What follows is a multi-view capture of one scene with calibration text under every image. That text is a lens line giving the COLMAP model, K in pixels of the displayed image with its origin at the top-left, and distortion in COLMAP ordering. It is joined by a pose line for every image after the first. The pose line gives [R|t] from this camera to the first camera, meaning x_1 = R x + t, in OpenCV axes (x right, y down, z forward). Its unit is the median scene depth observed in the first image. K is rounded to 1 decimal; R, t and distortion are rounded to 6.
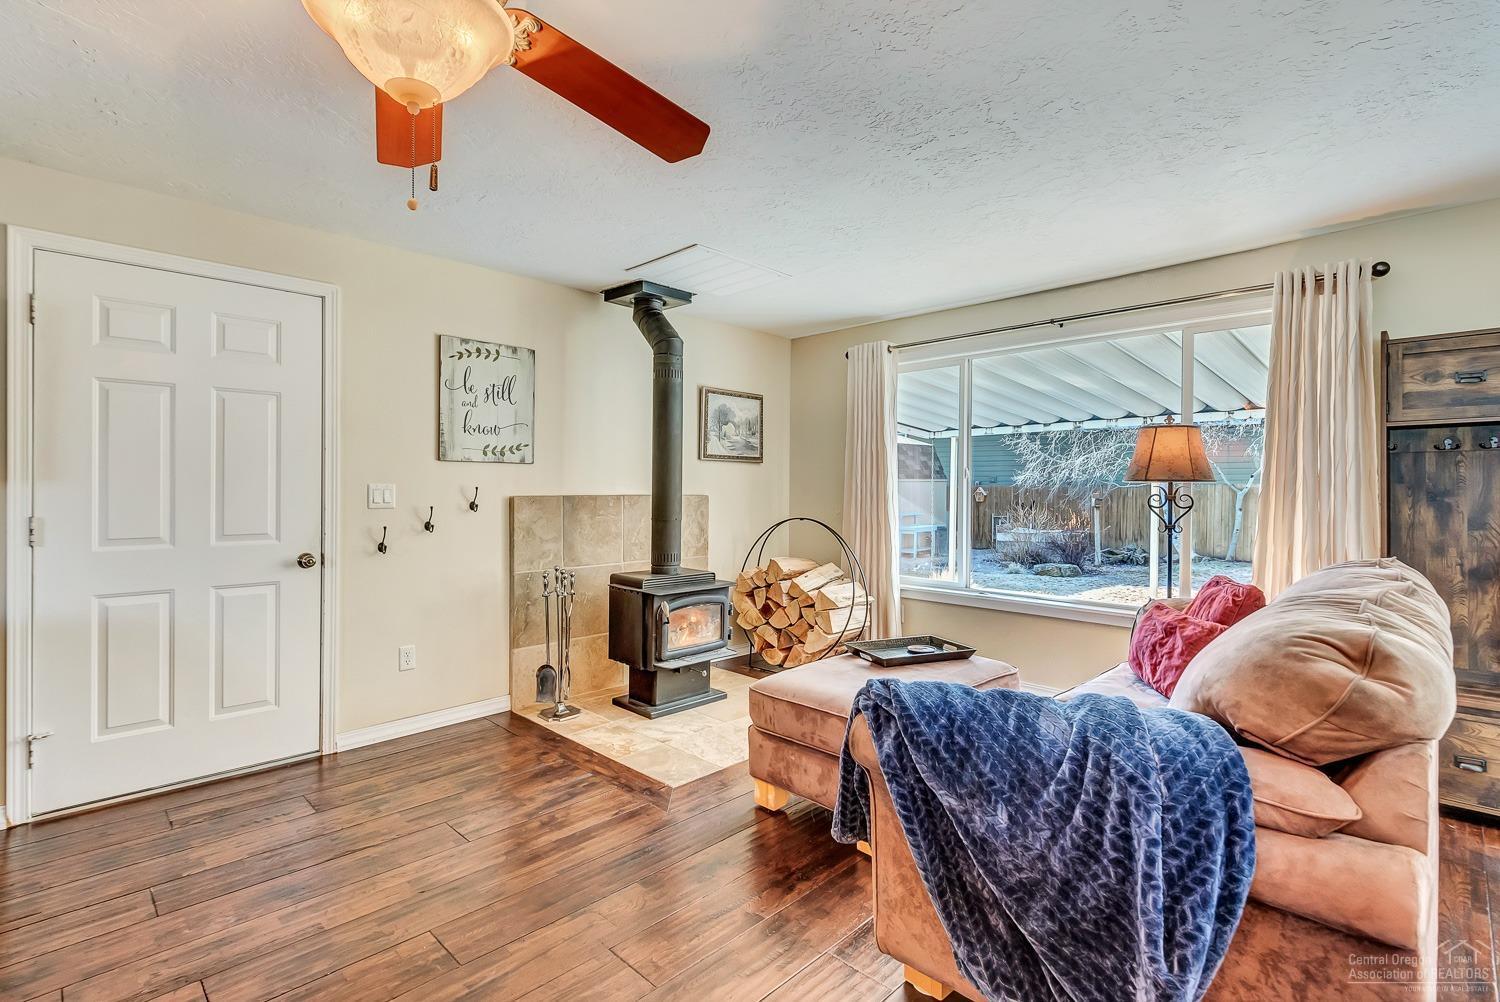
lens RADIAL K [[706.3, 0, 740.5], [0, 706.3, 489.5], [0, 0, 1]] dist [0.028447, -0.020086]
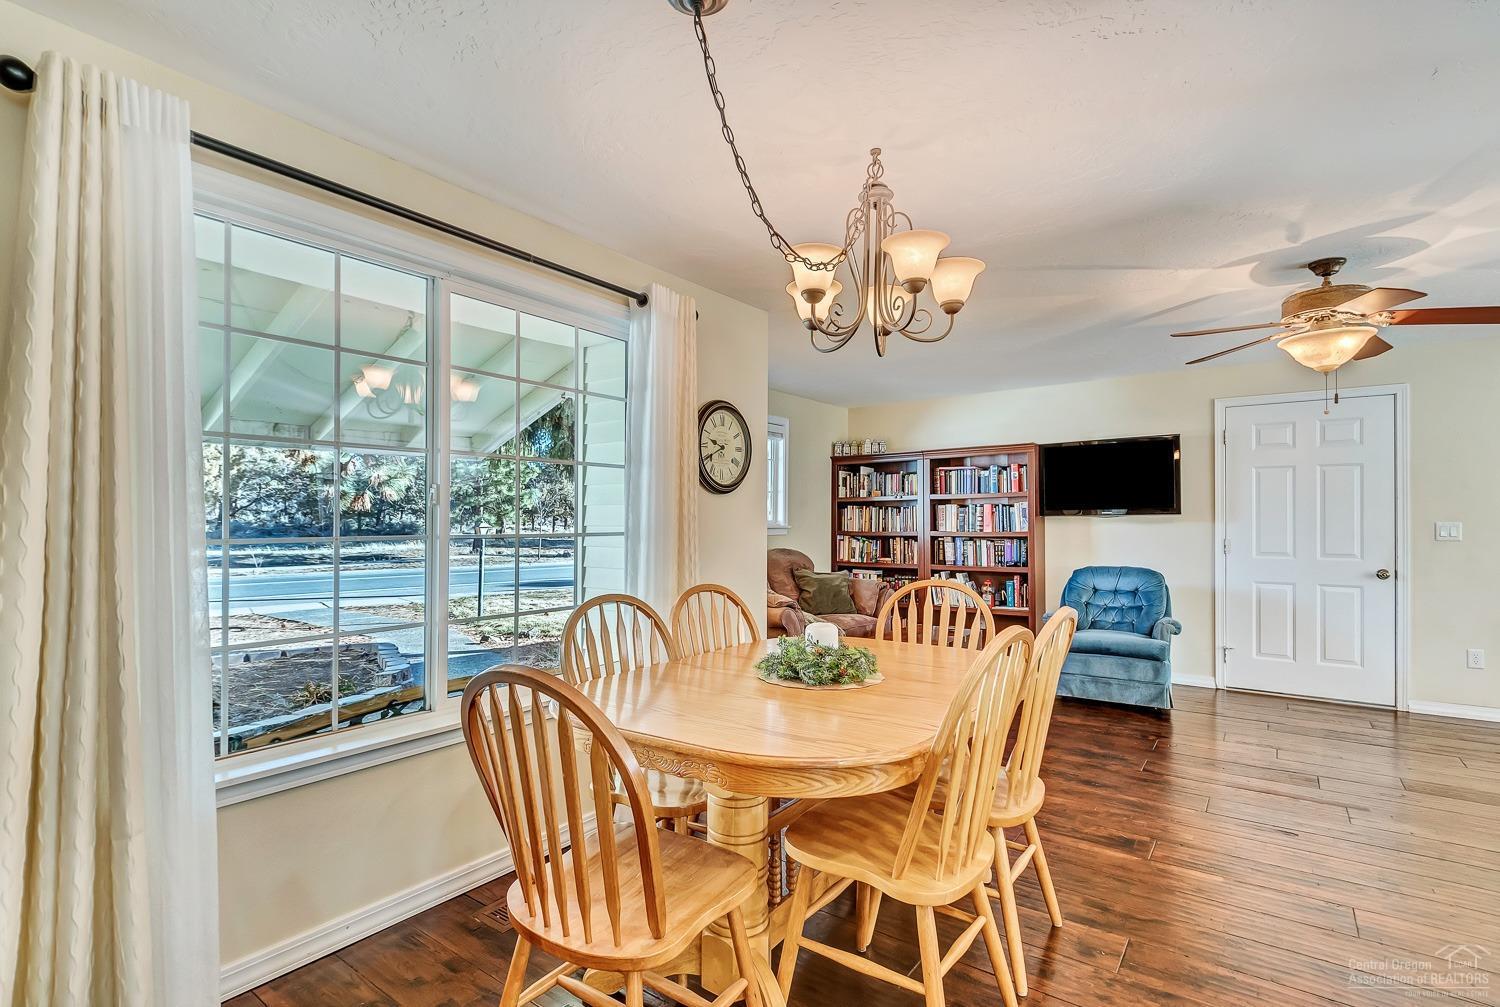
lens RADIAL K [[708.0, 0, 745.4], [0, 708.0, 514.6], [0, 0, 1]] dist [0.011386, -0.011370]
pose [[0.147976, -0.011587, -0.988923, 0.561055], [-0.003449, 0.999919, -0.012232, -0.001591], [0.988985, 0.005221, 0.147924, -0.455890]]
